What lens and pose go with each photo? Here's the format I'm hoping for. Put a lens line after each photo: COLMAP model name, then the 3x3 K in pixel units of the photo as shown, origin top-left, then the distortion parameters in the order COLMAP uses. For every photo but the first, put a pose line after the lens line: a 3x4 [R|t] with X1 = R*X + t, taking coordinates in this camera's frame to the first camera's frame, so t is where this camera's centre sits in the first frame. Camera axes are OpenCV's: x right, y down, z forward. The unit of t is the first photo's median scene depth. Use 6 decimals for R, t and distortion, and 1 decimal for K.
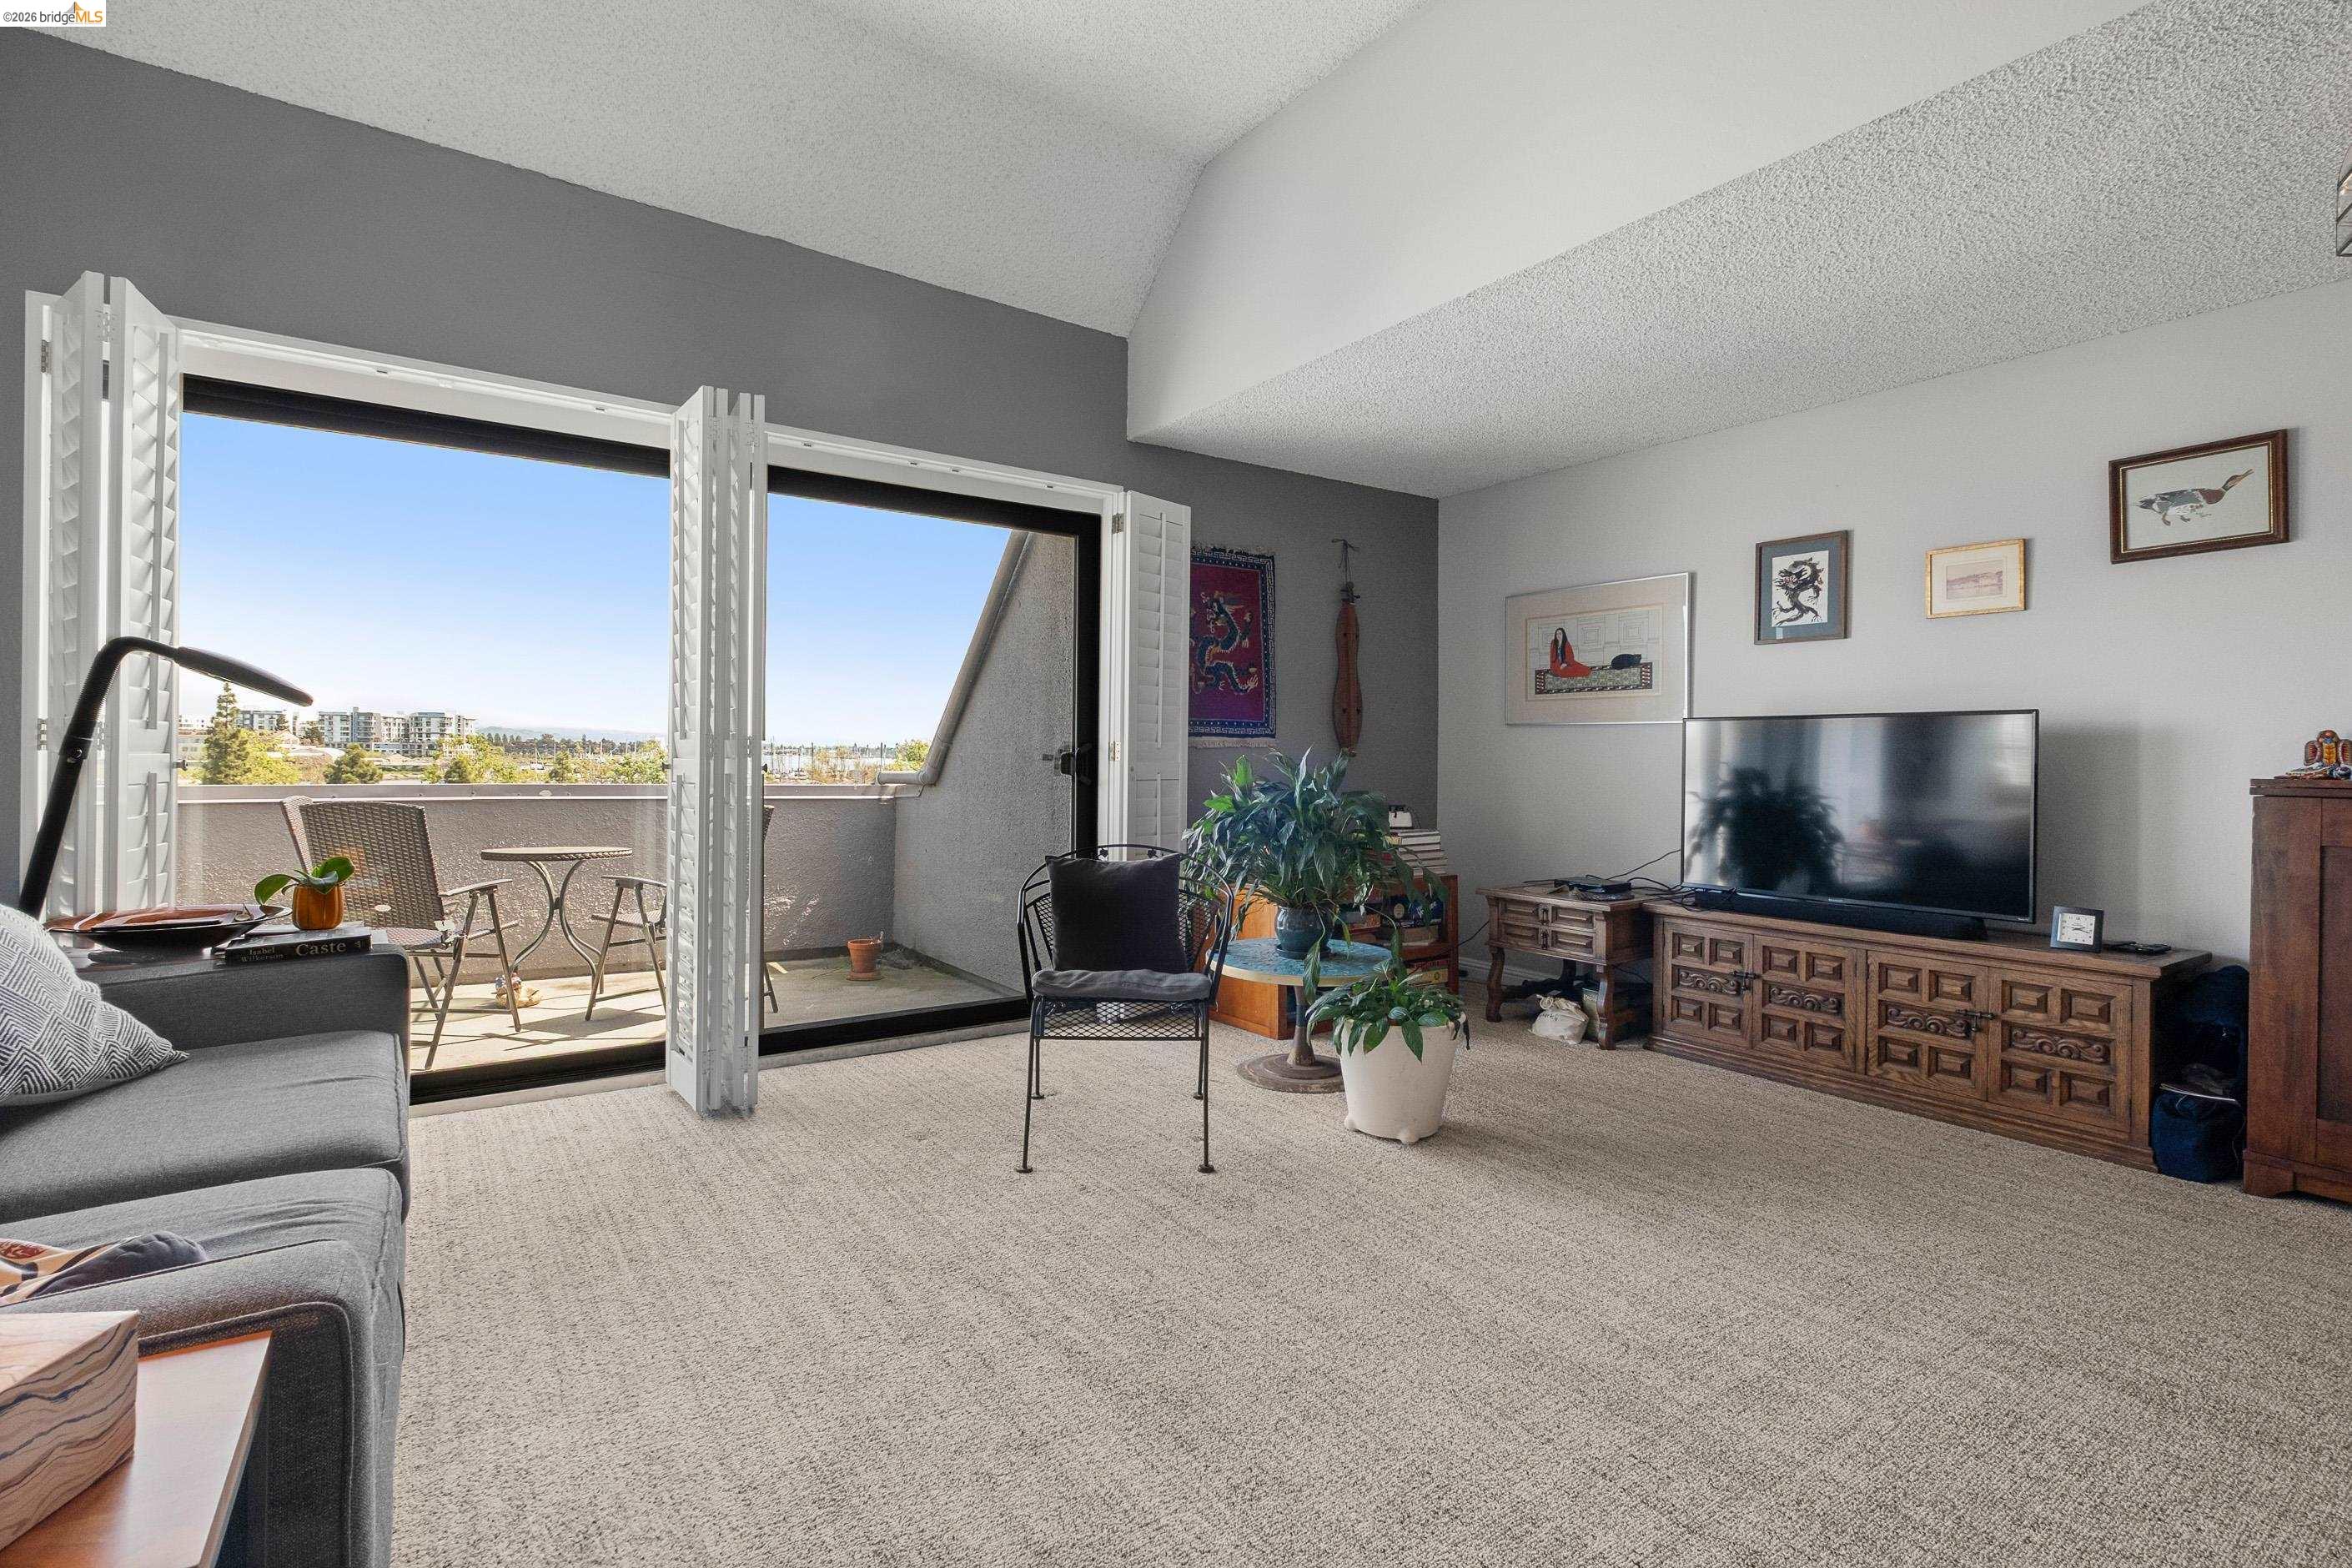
lens RADIAL K [[1095.2, 0, 1187.3], [0, 1095.2, 762.5], [0, 0, 1]] dist [-0.005922, 0.000249]
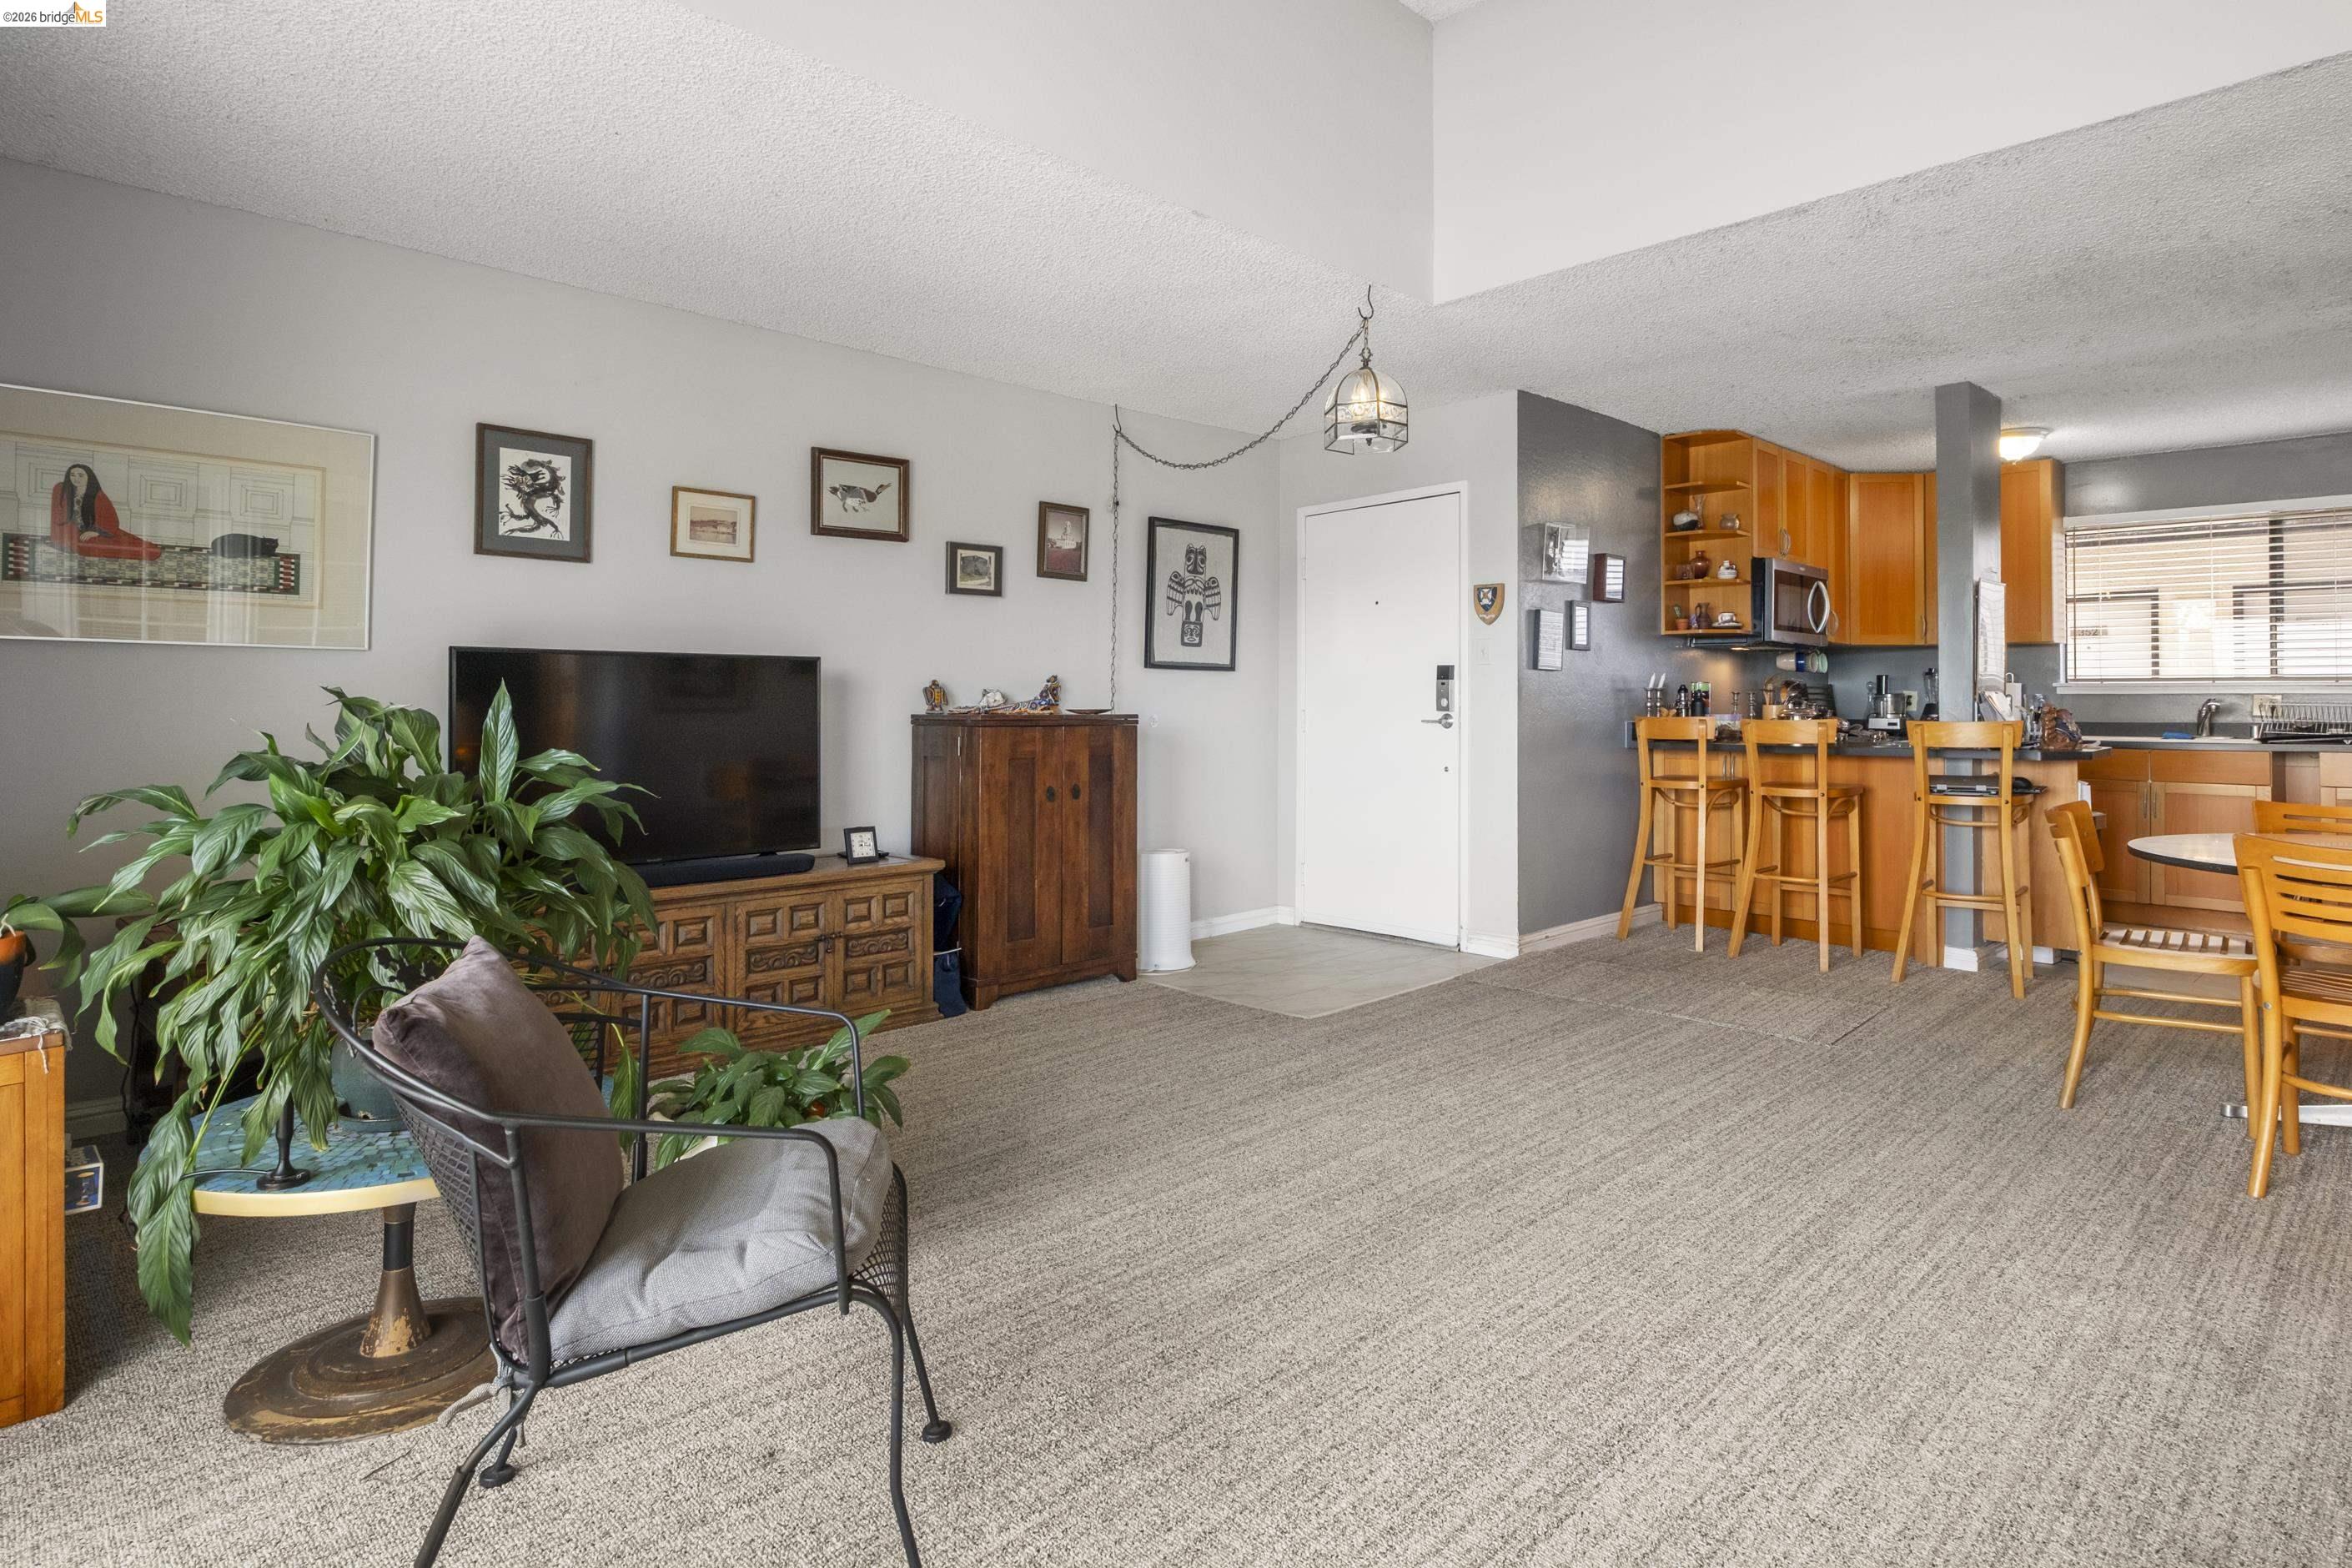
lens RADIAL K [[1241.9, 0, 1180.3], [0, 1241.9, 688.5], [0, 0, 1]] dist [0.001883, -0.001983]
pose [[-0.154658, 0.002424, 0.987965, -0.466322], [0.001612, 0.999996, -0.002201, -0.010902], [-0.987967, 0.001252, -0.154661, 0.711074]]
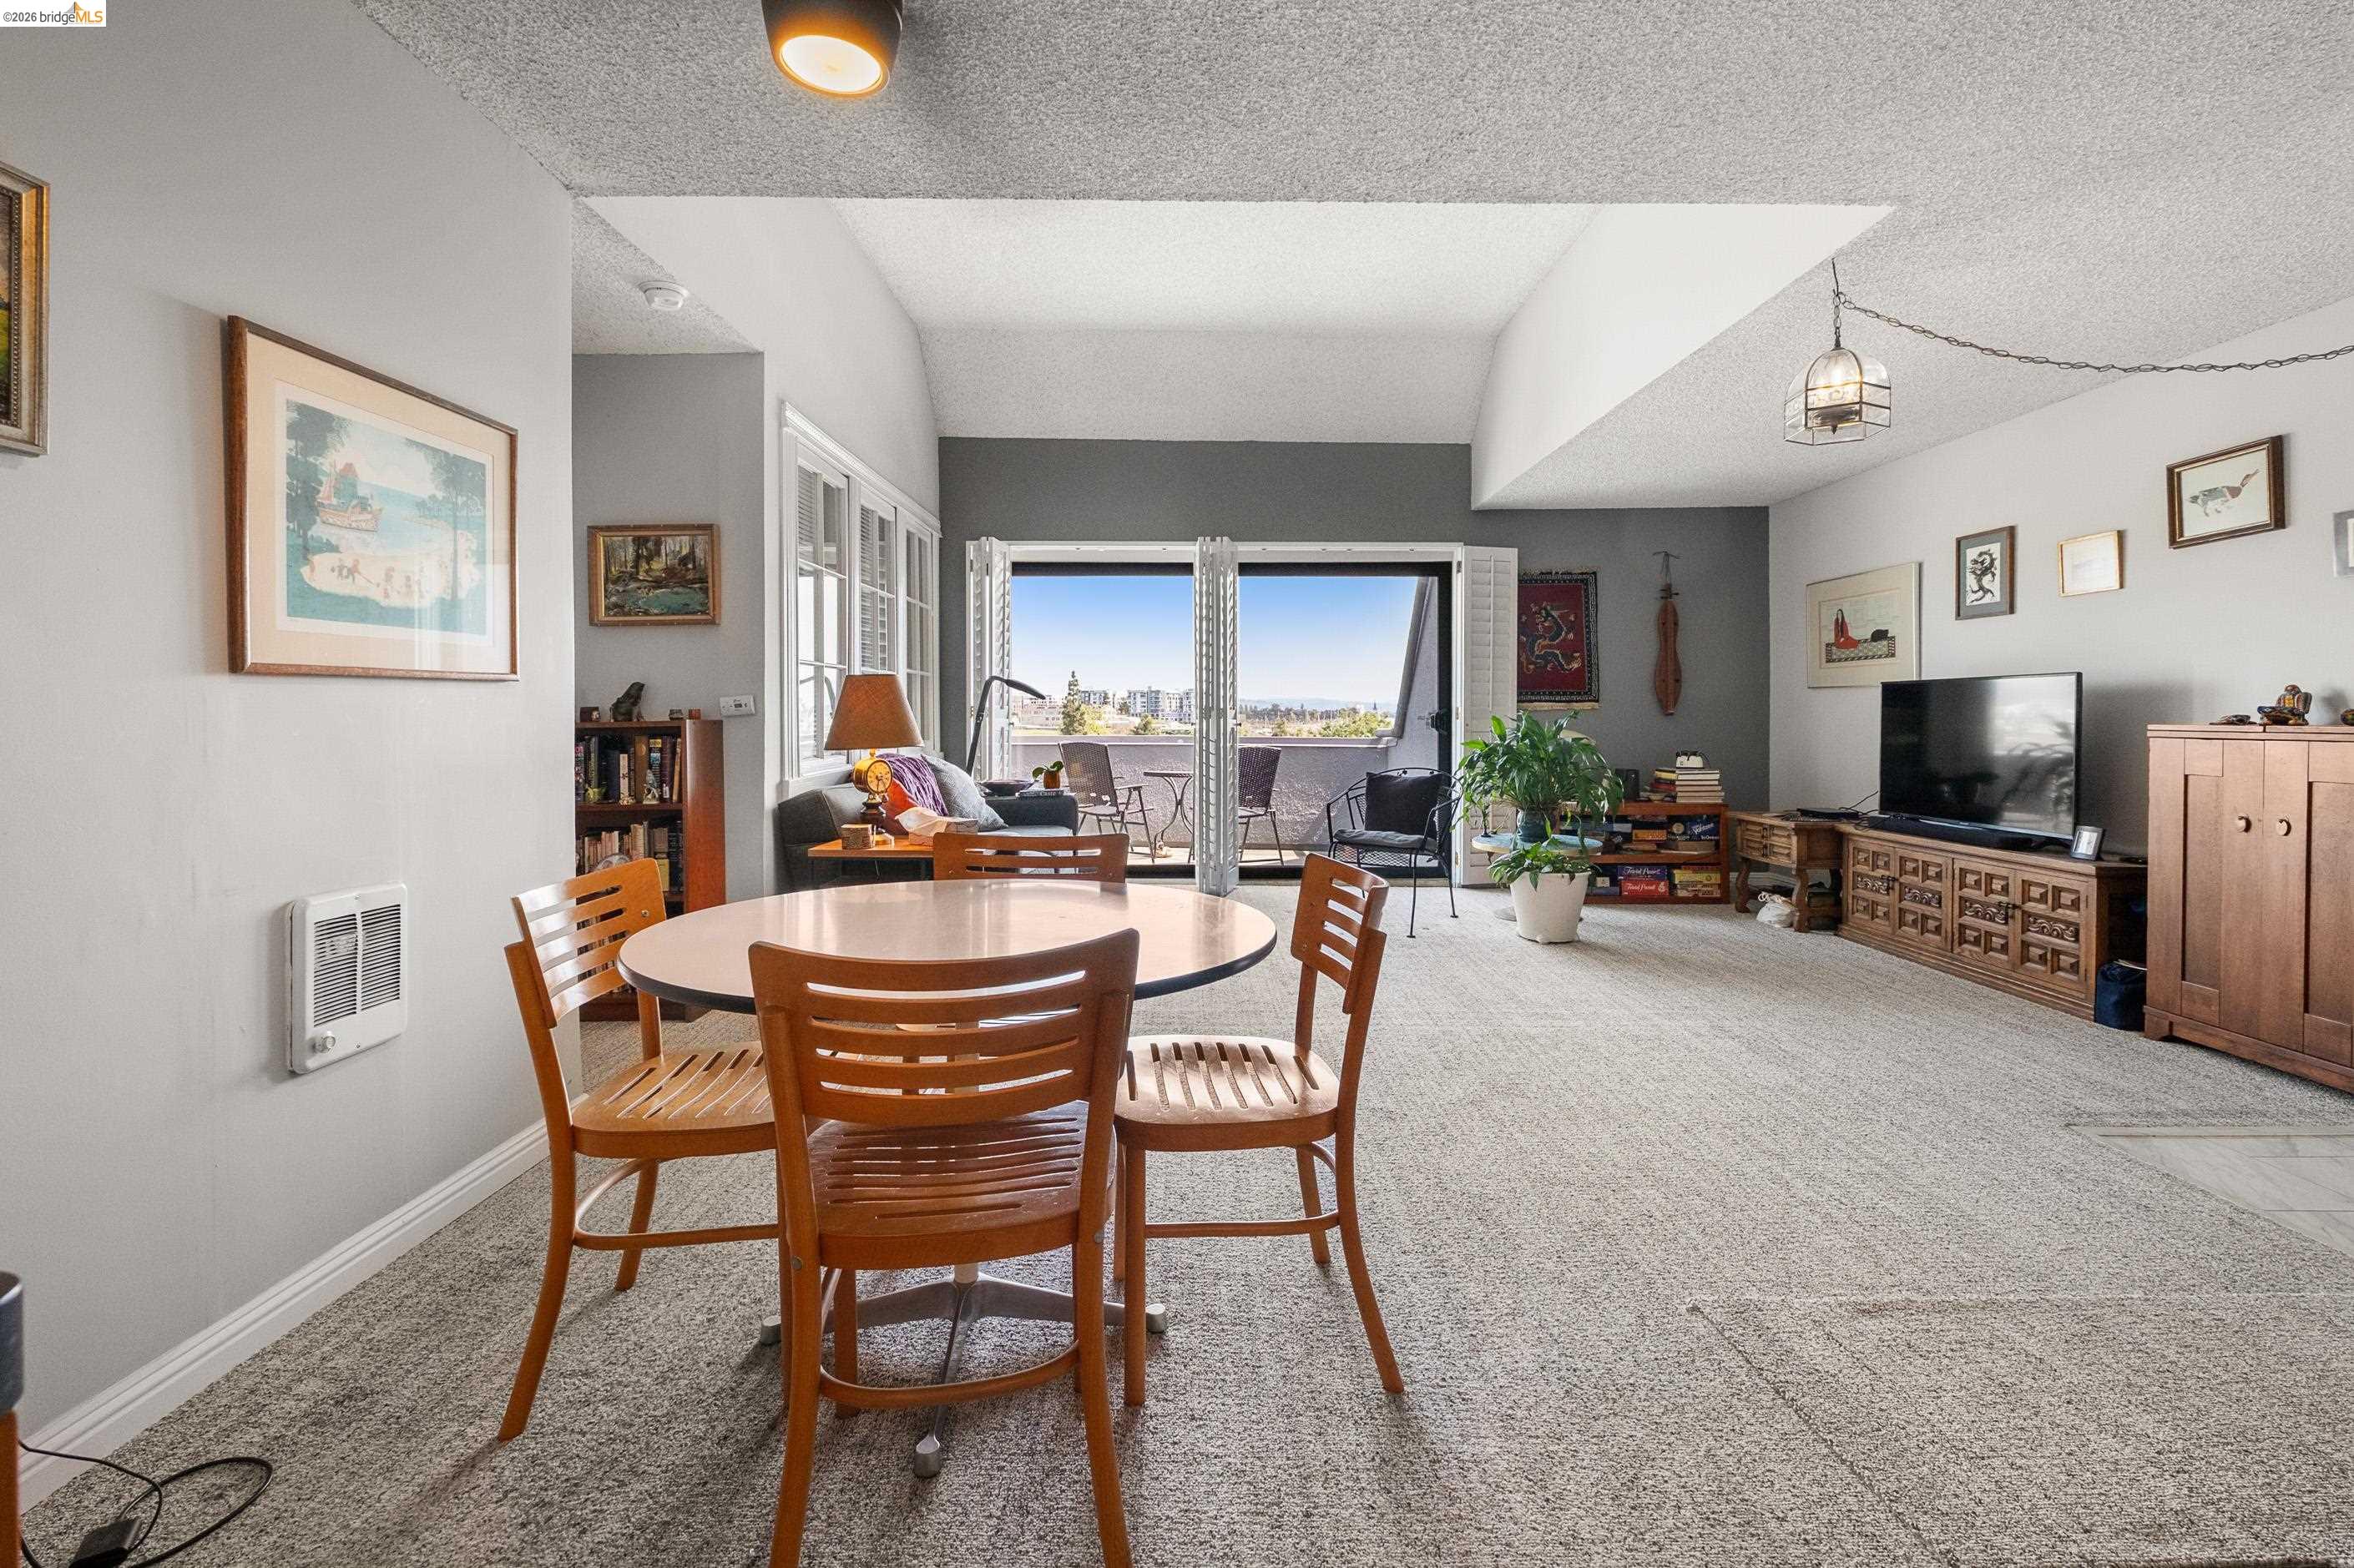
lens RADIAL K [[1067.3, 0, 1195.7], [0, 1067.3, 726.5], [0, 0, 1]] dist [0.010490, -0.000181]
pose [[0.824343, -0.004291, -0.566075, 0.547967], [0.004239, 0.999990, -0.001406, 0.010518], [0.566075, -0.001241, 0.824353, -0.525611]]
